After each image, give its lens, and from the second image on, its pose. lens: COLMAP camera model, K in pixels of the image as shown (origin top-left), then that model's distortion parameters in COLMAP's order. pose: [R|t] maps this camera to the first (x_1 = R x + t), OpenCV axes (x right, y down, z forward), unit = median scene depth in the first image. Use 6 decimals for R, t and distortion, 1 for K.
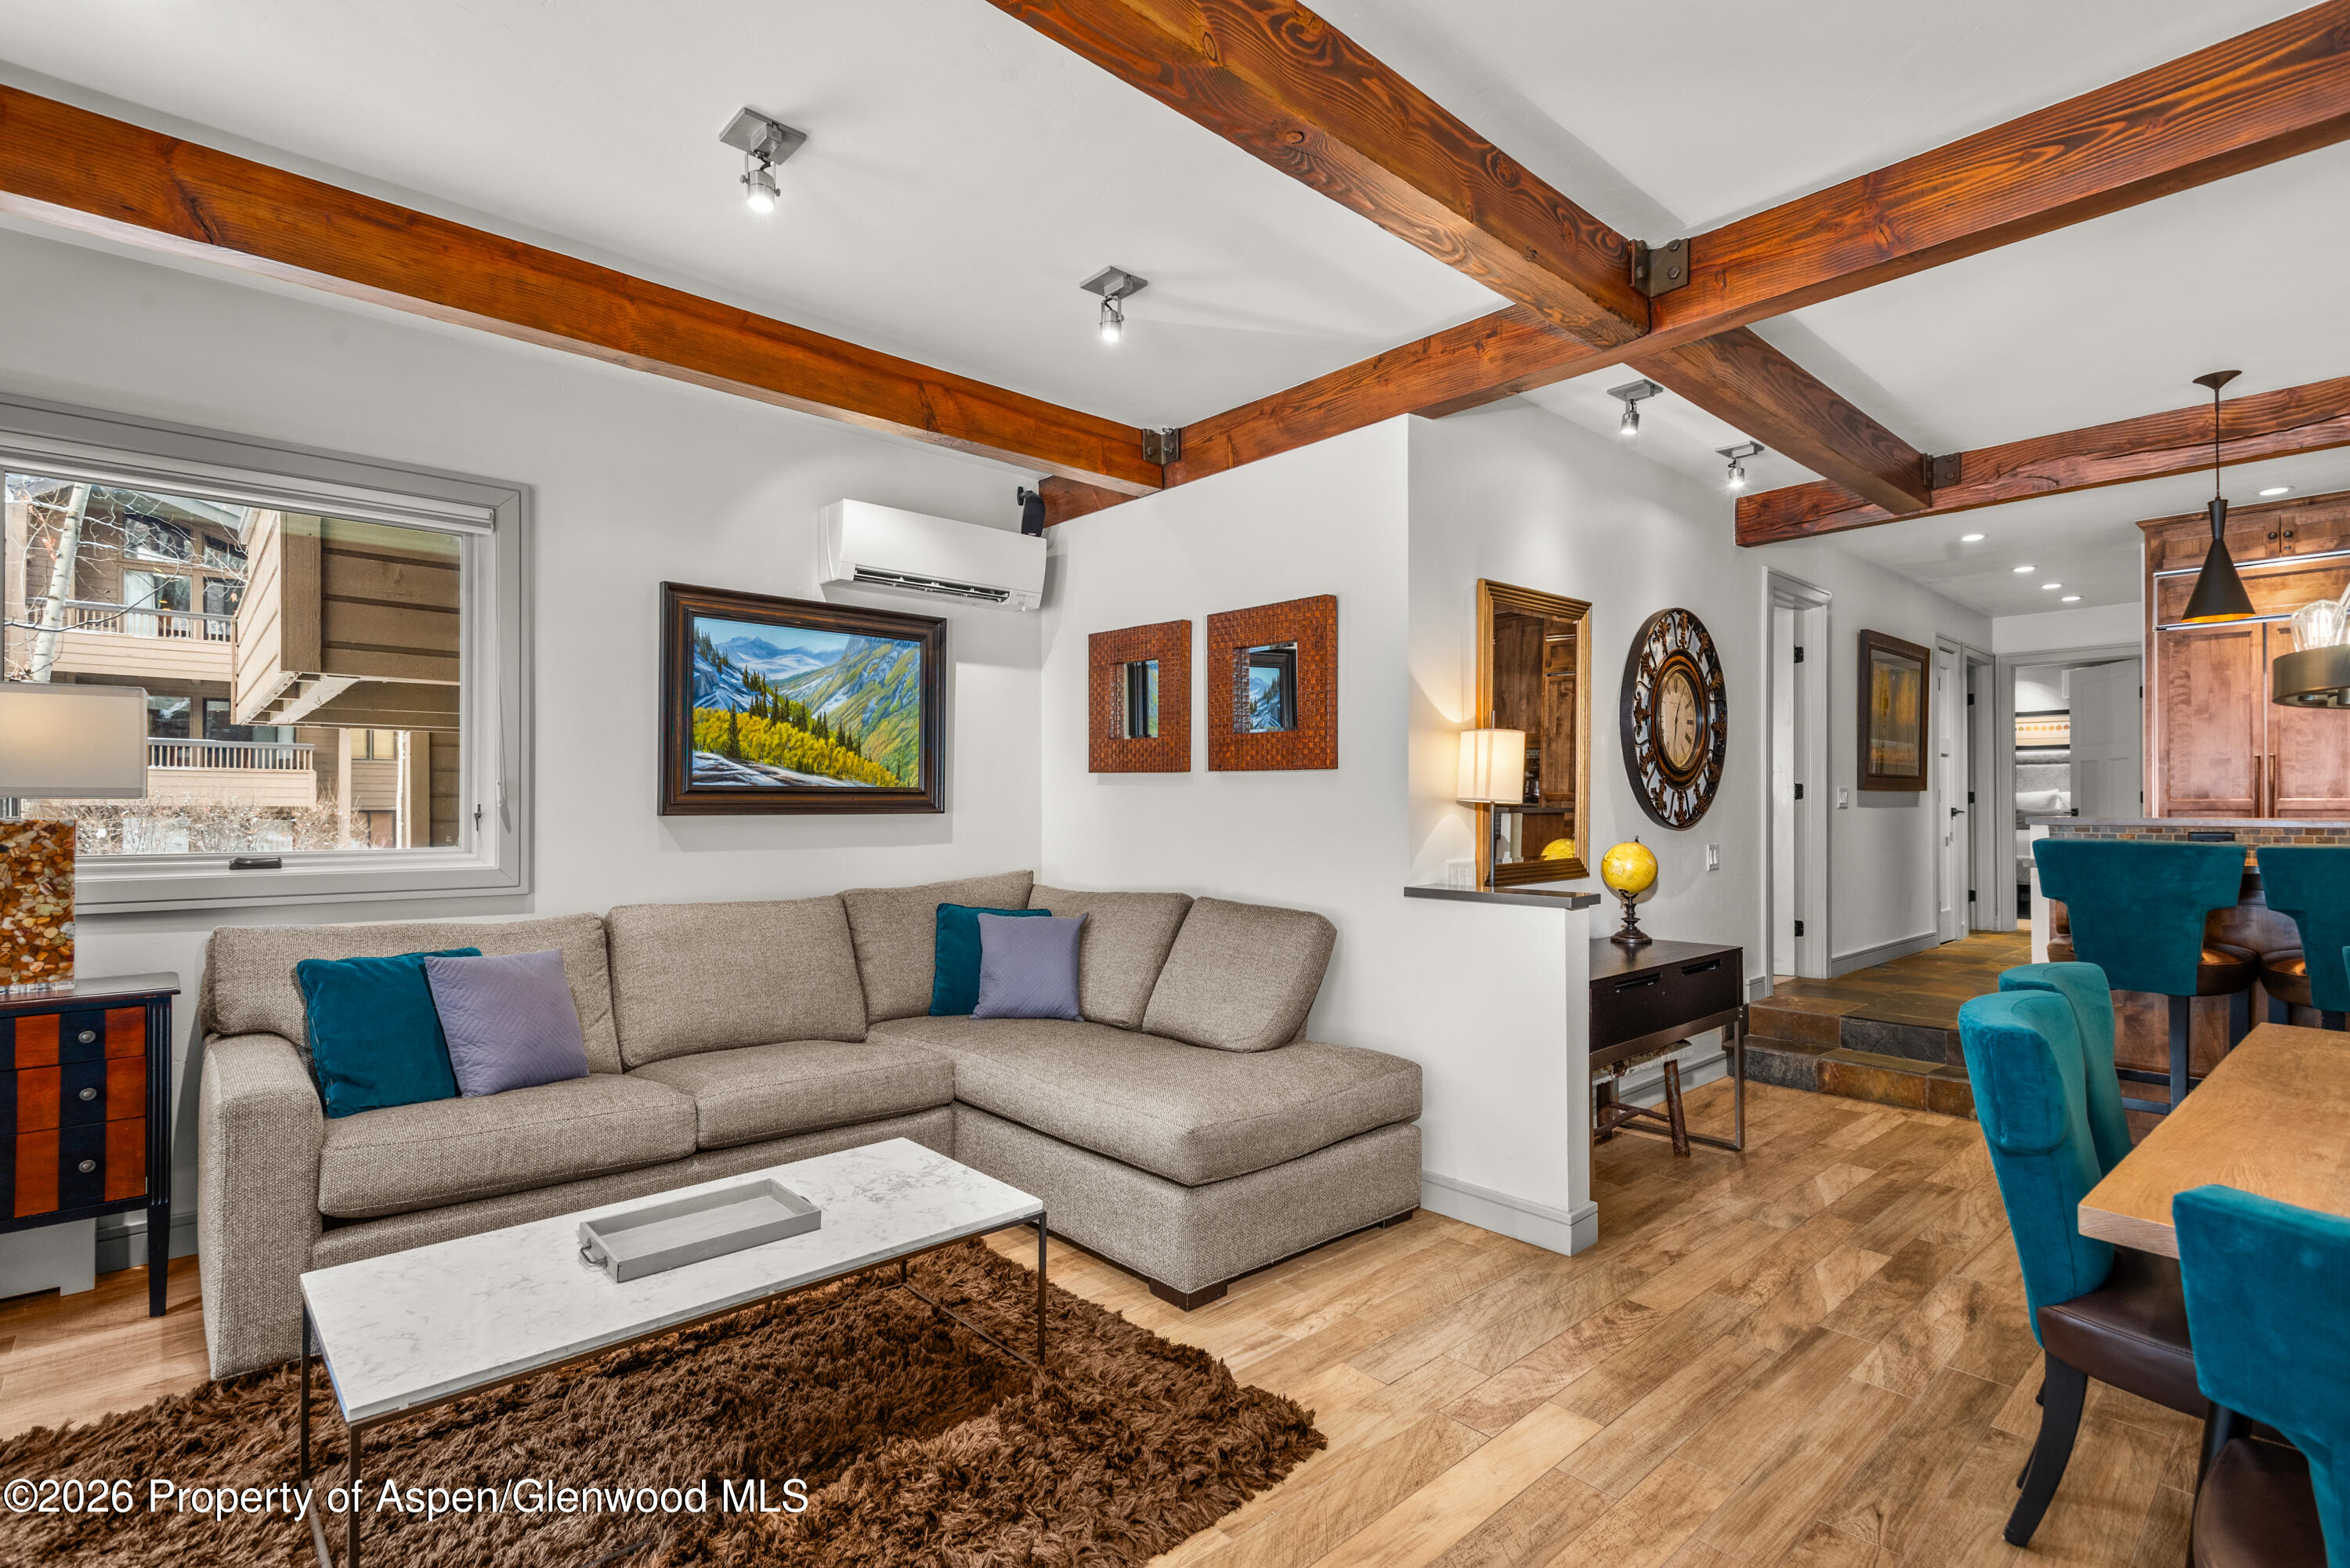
lens RADIAL K [[1101.5, 0, 1172.5], [0, 1101.5, 793.0], [0, 0, 1]] dist [0.004097, 0.000367]
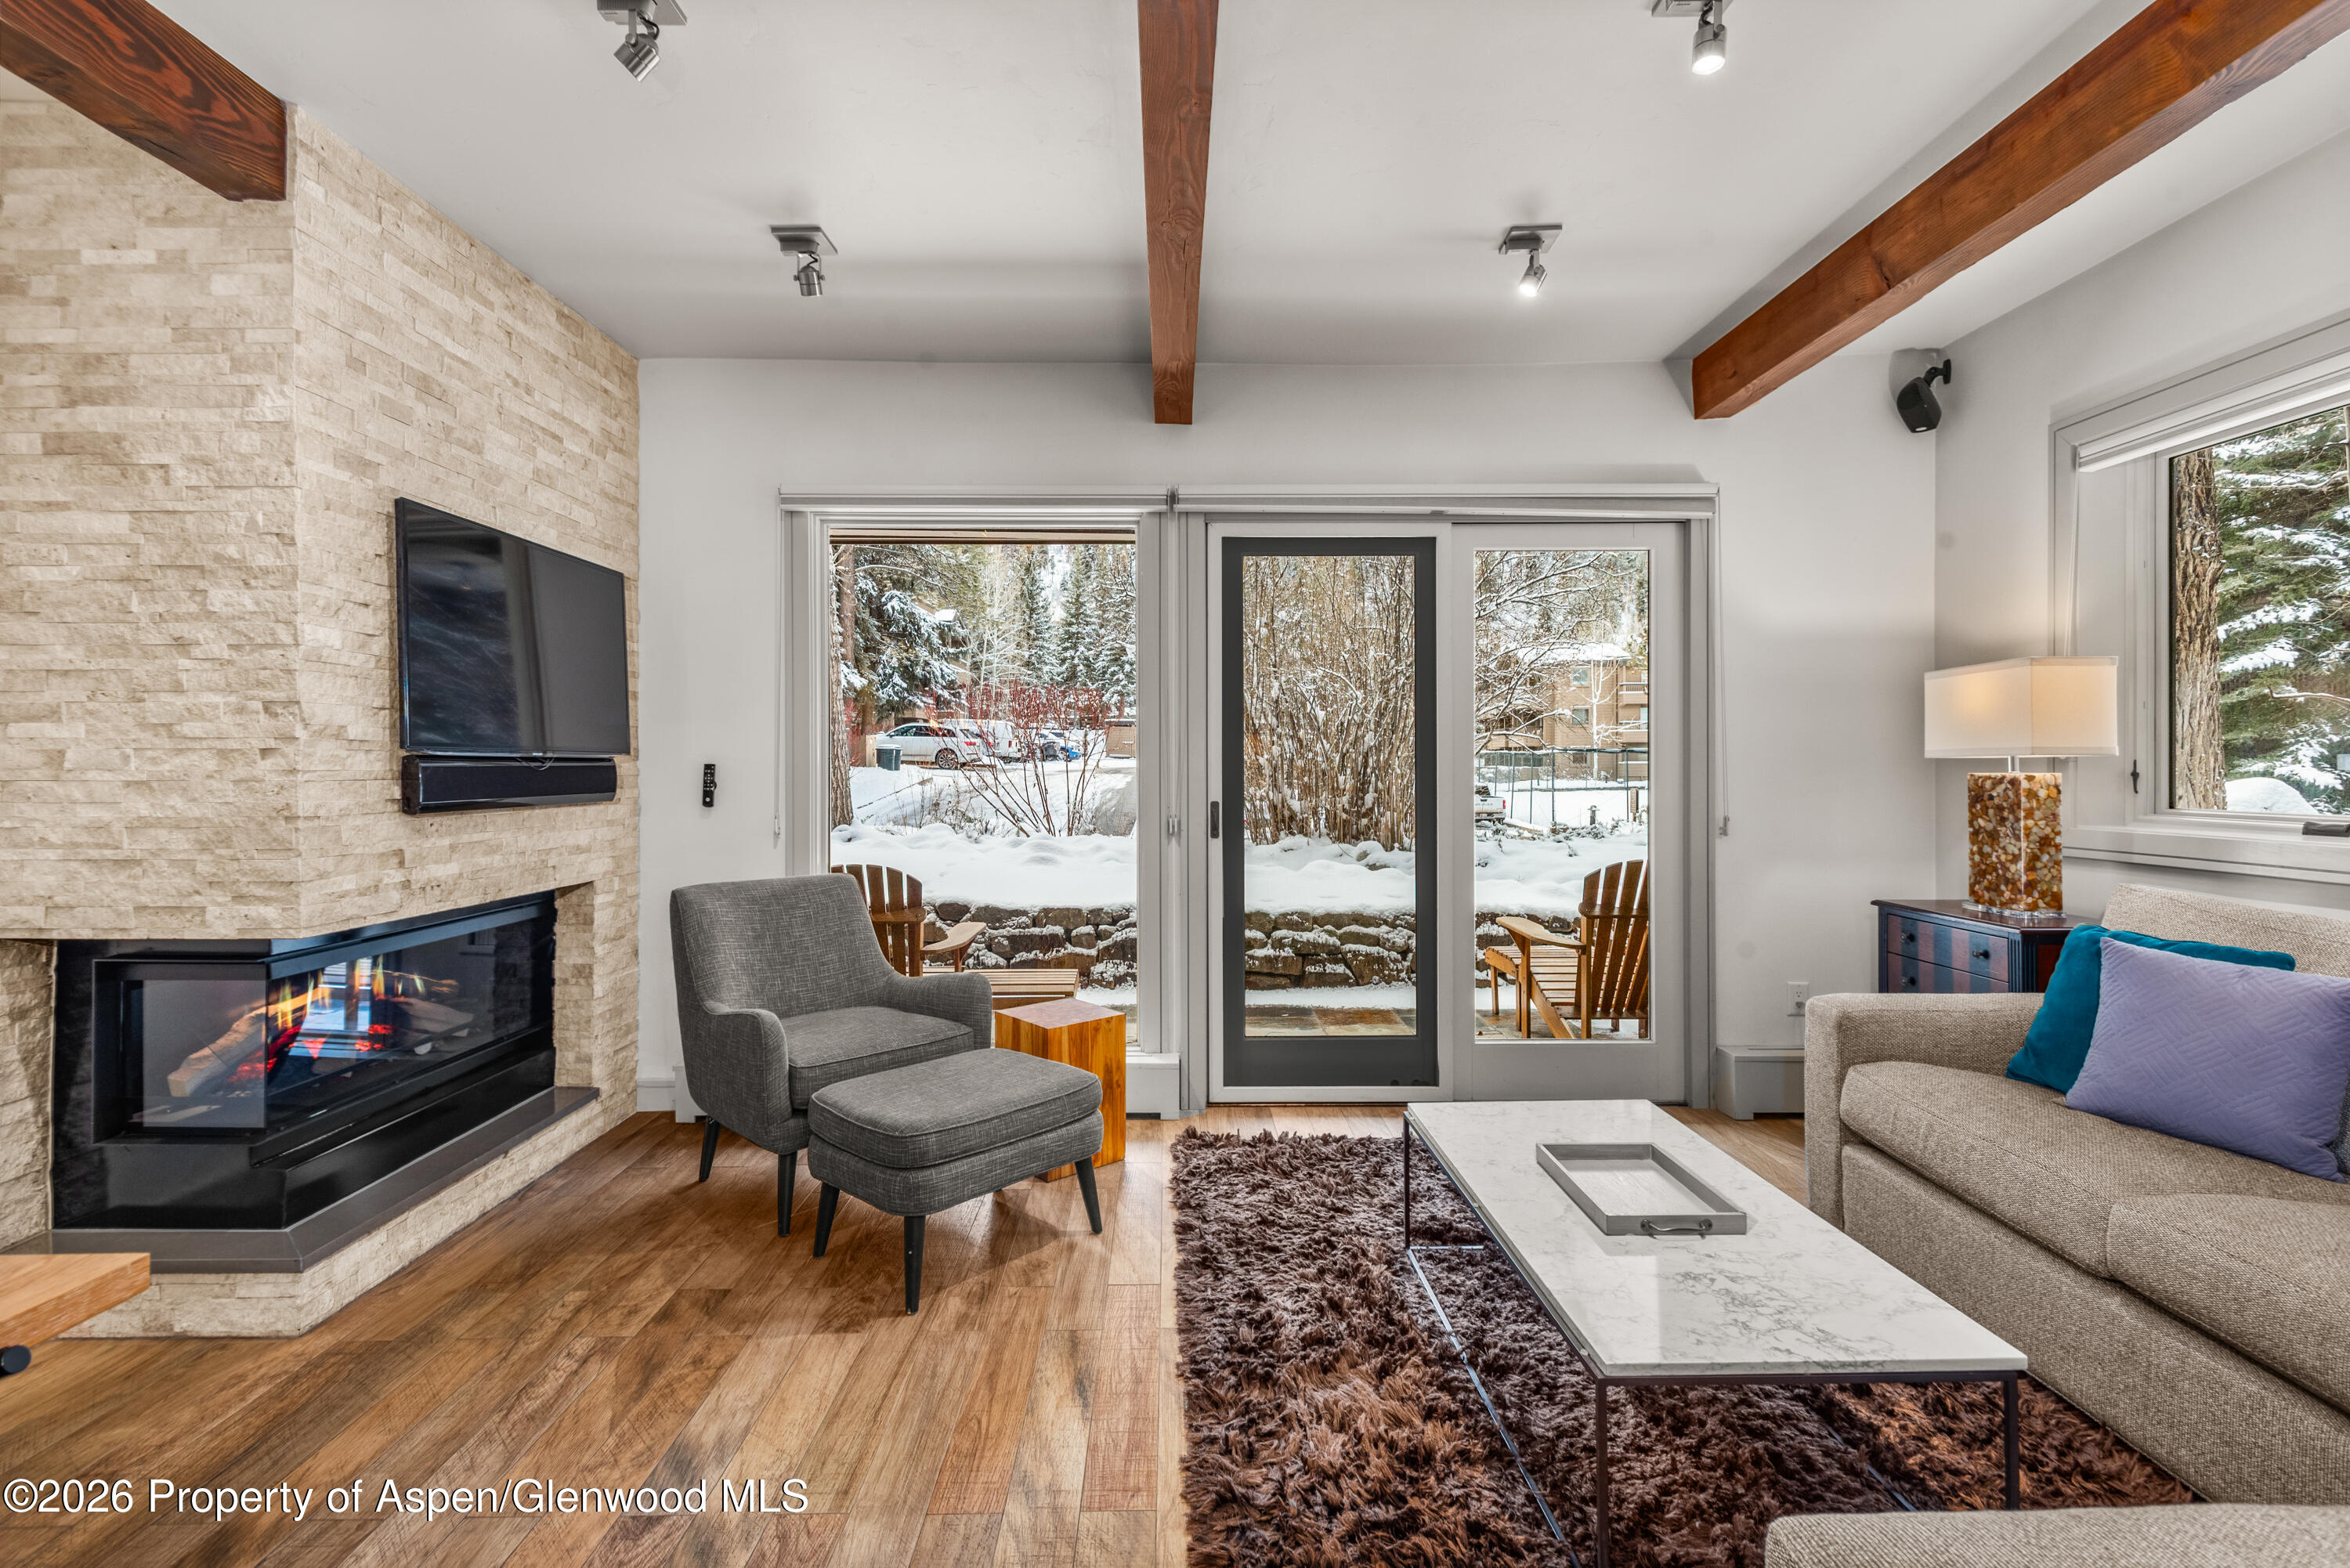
lens RADIAL K [[1101.5, 0, 1179.3], [0, 1101.5, 769.0], [0, 0, 1]] dist [0.004097, 0.000367]
pose [[-0.663824, 0.004980, -0.747873, 0.346587], [0.013940, 0.999886, -0.005715, 0.008677], [0.747759, -0.014220, -0.663818, 0.798840]]
